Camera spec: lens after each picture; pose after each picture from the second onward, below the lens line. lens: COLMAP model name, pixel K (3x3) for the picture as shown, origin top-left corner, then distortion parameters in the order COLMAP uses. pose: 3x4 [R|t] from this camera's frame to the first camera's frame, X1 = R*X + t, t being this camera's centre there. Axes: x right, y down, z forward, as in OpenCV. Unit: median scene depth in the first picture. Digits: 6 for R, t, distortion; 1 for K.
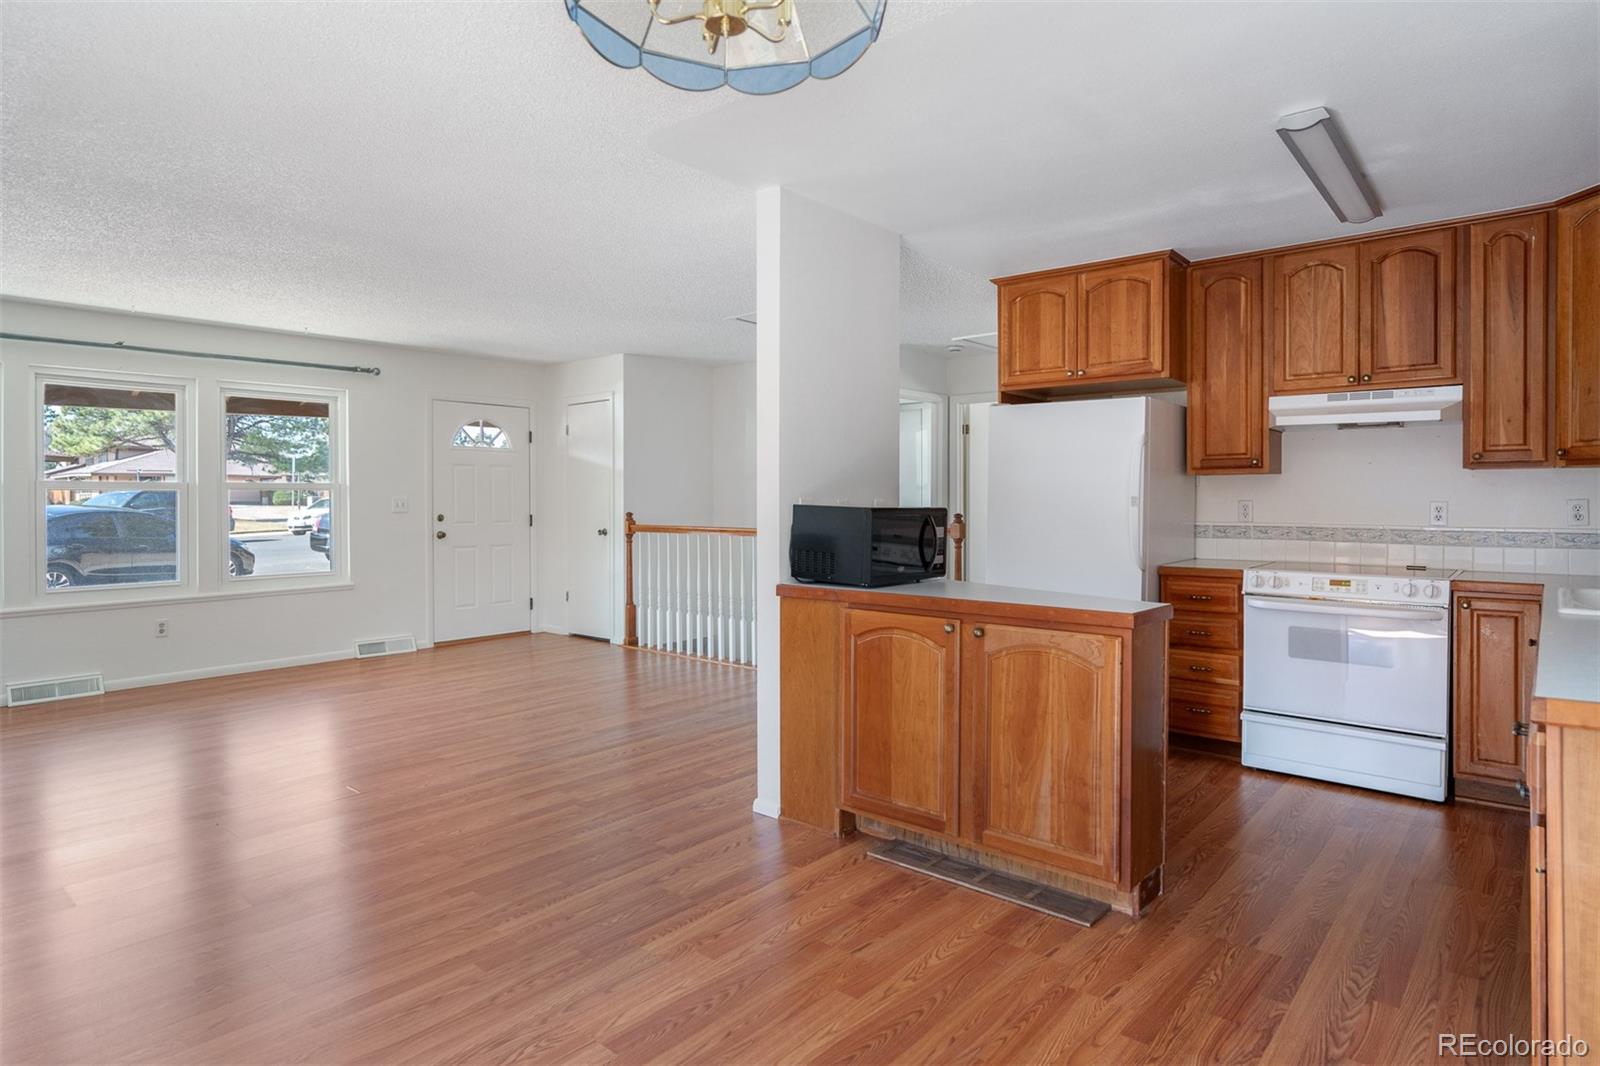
lens RADIAL K [[893.7, 0, 802.4], [0, 893.7, 511.2], [0, 0, 1]] dist [-0.002886, 0.000783]
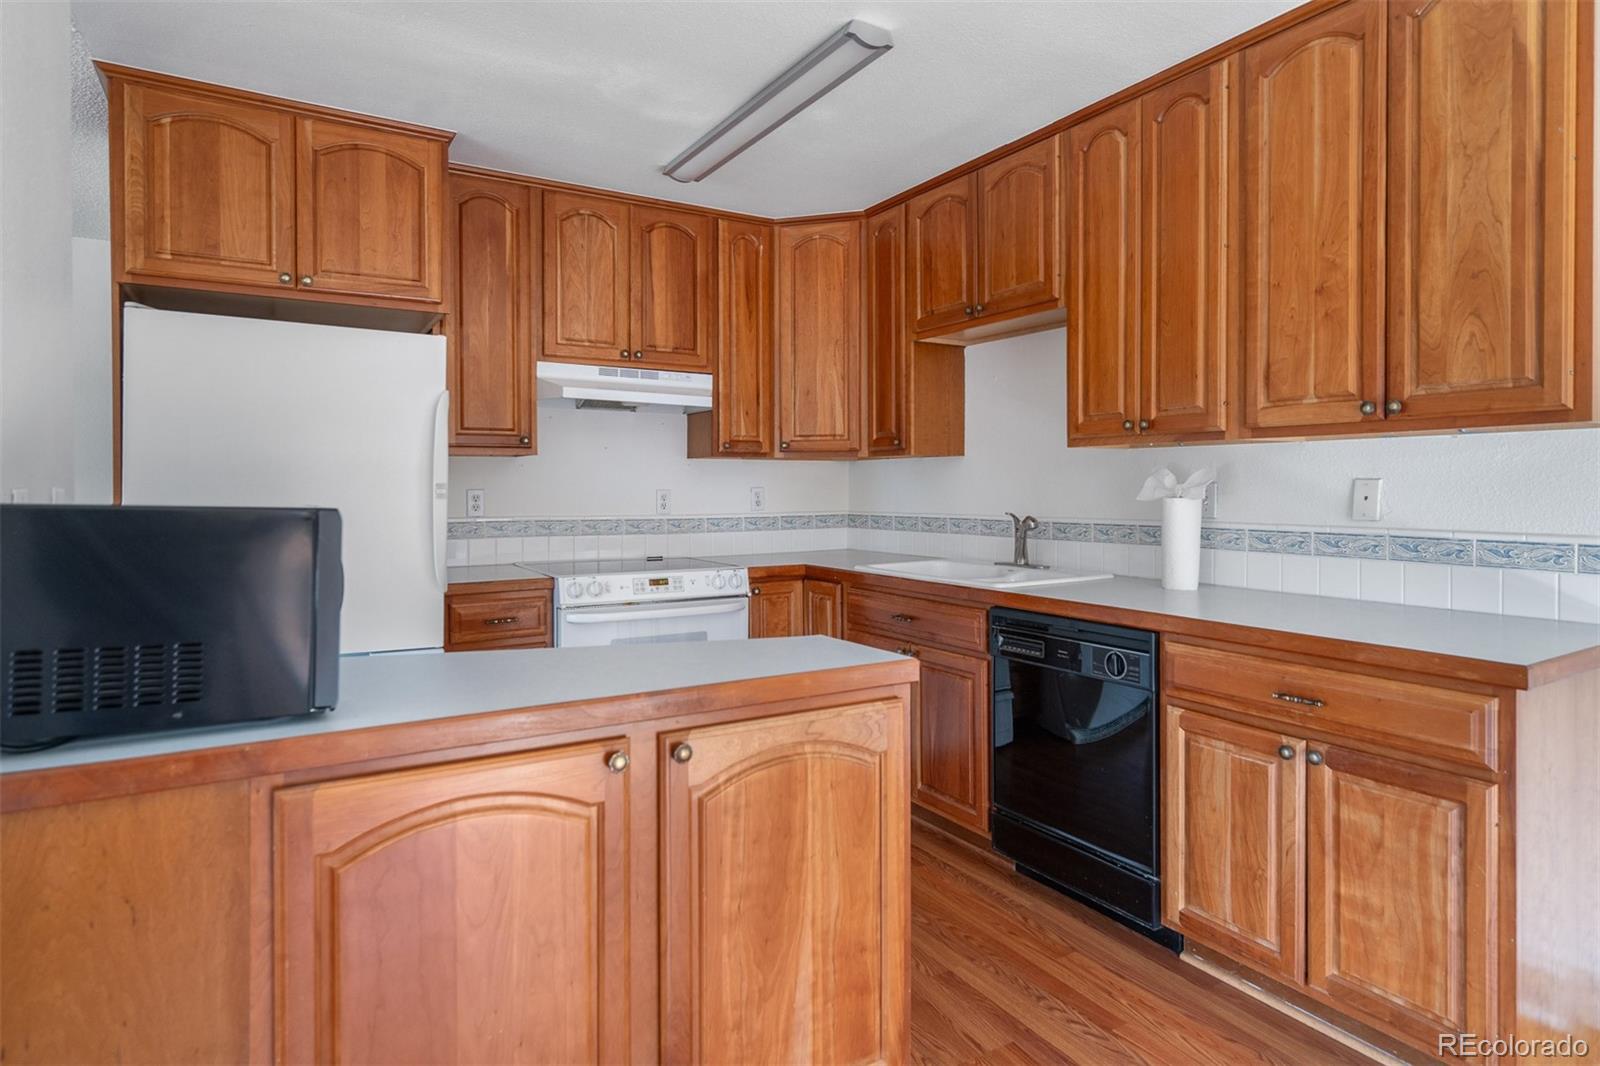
lens RADIAL K [[893.7, 0, 805.8], [0, 893.7, 496.8], [0, 0, 1]] dist [-0.002886, 0.000783]
pose [[0.320137, -0.009104, 0.947328, -0.163963], [0.014265, 0.999887, 0.004789, -0.005455], [-0.947264, 0.011981, 0.320230, 0.500442]]
